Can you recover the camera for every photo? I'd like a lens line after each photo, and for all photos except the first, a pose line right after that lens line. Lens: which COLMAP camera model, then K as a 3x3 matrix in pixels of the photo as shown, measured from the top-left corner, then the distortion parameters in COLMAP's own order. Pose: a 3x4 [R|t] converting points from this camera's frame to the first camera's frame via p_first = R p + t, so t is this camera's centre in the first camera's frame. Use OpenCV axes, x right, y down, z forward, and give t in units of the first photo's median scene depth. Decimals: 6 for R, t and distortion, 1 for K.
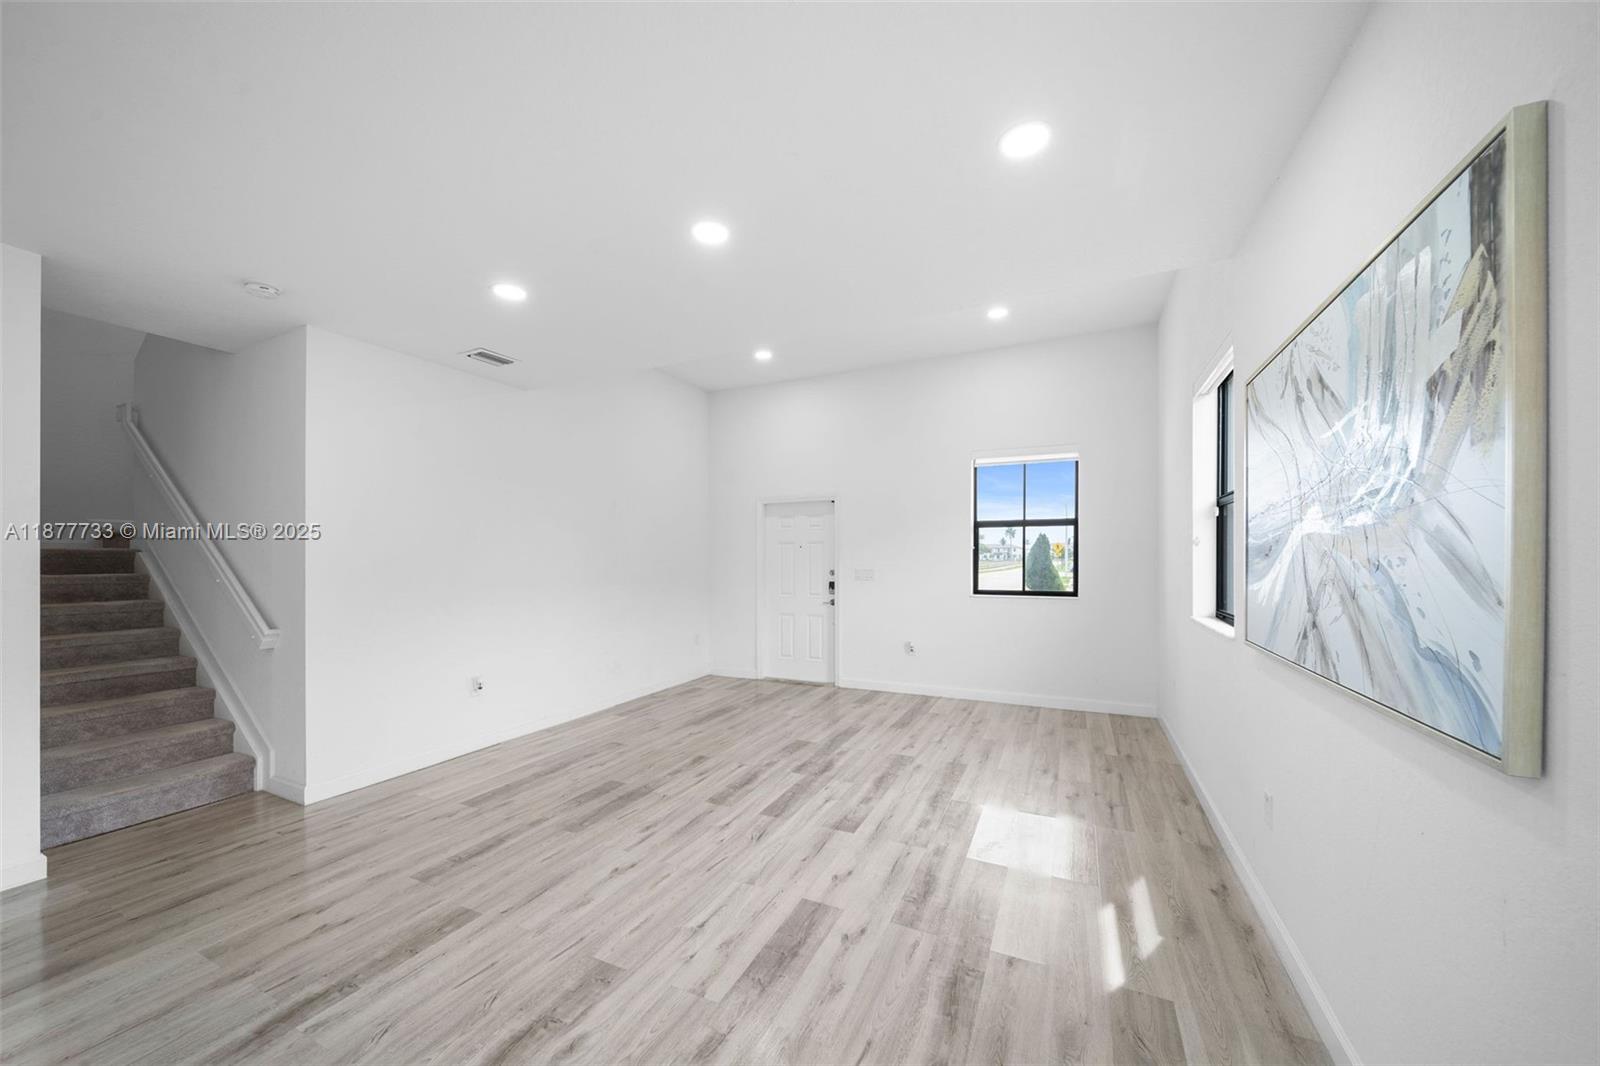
lens RADIAL K [[579.7, 0, 785.4], [0, 579.7, 535.0], [0, 0, 1]] dist [-0.000073, -0.000155]
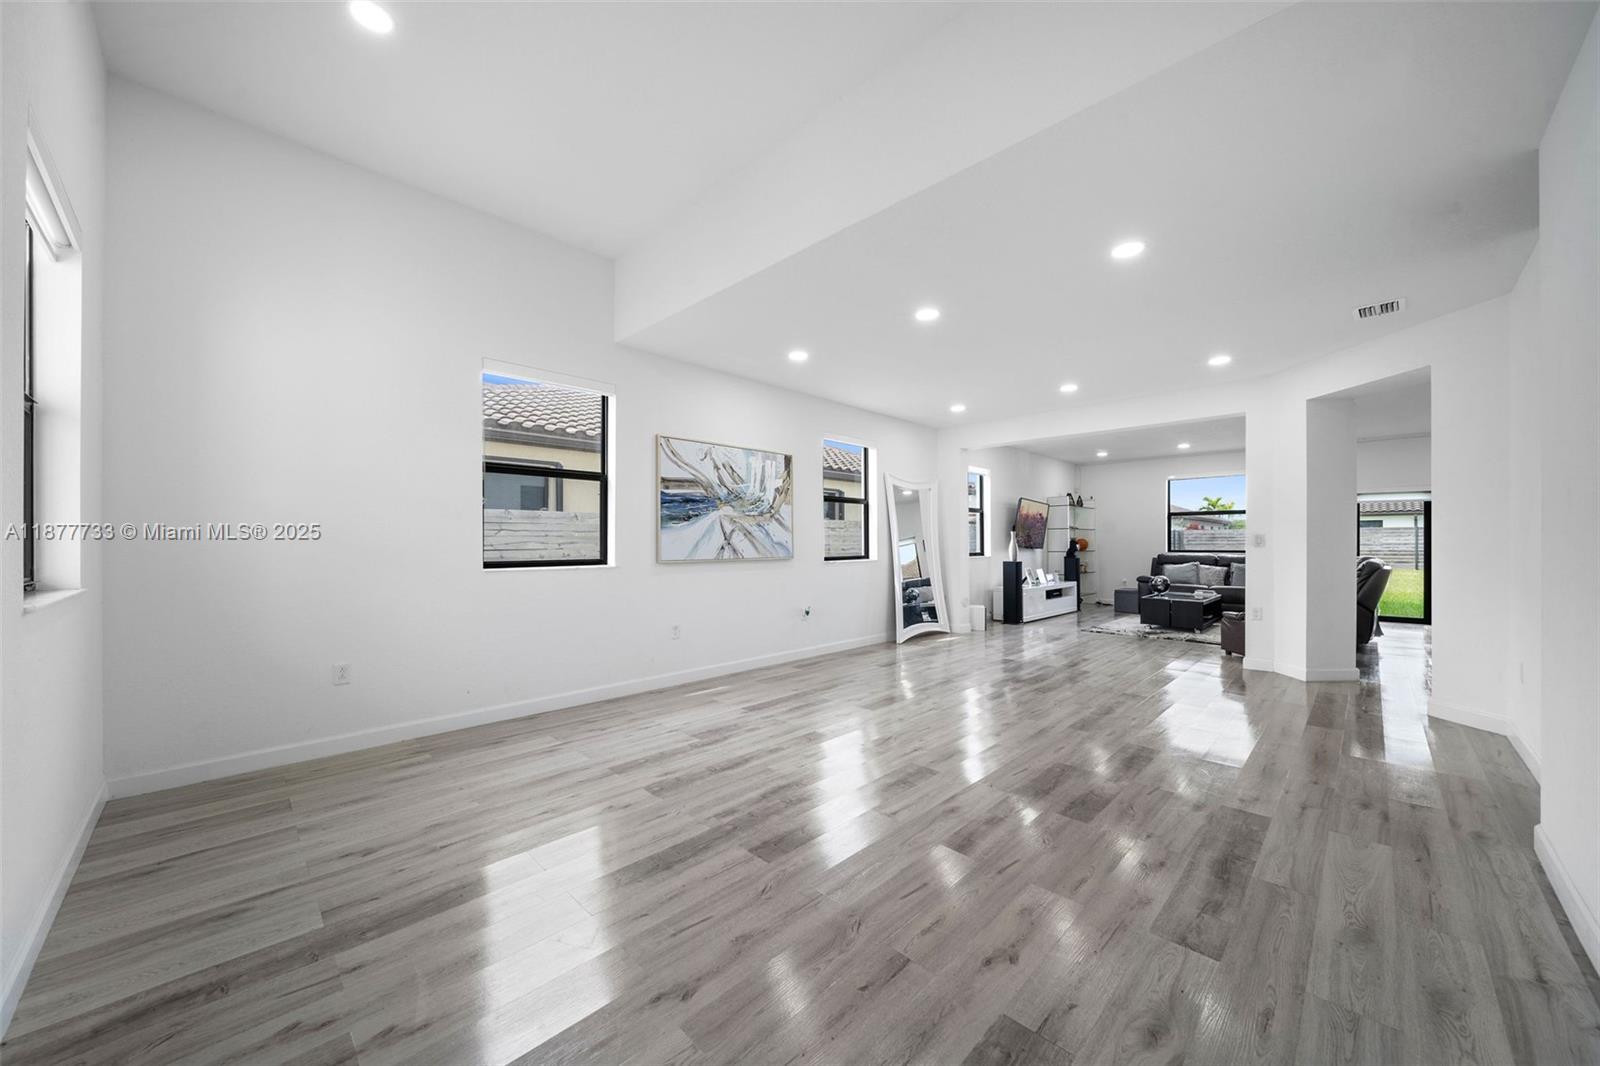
lens RADIAL K [[579.7, 0, 785.4], [0, 579.7, 535.0], [0, 0, 1]] dist [-0.000073, -0.000155]
pose [[-0.945622, 0.007895, 0.325173, -0.195537], [-0.009116, 0.998670, -0.050755, 0.124867], [-0.325141, -0.050959, -0.944292, 1.843177]]
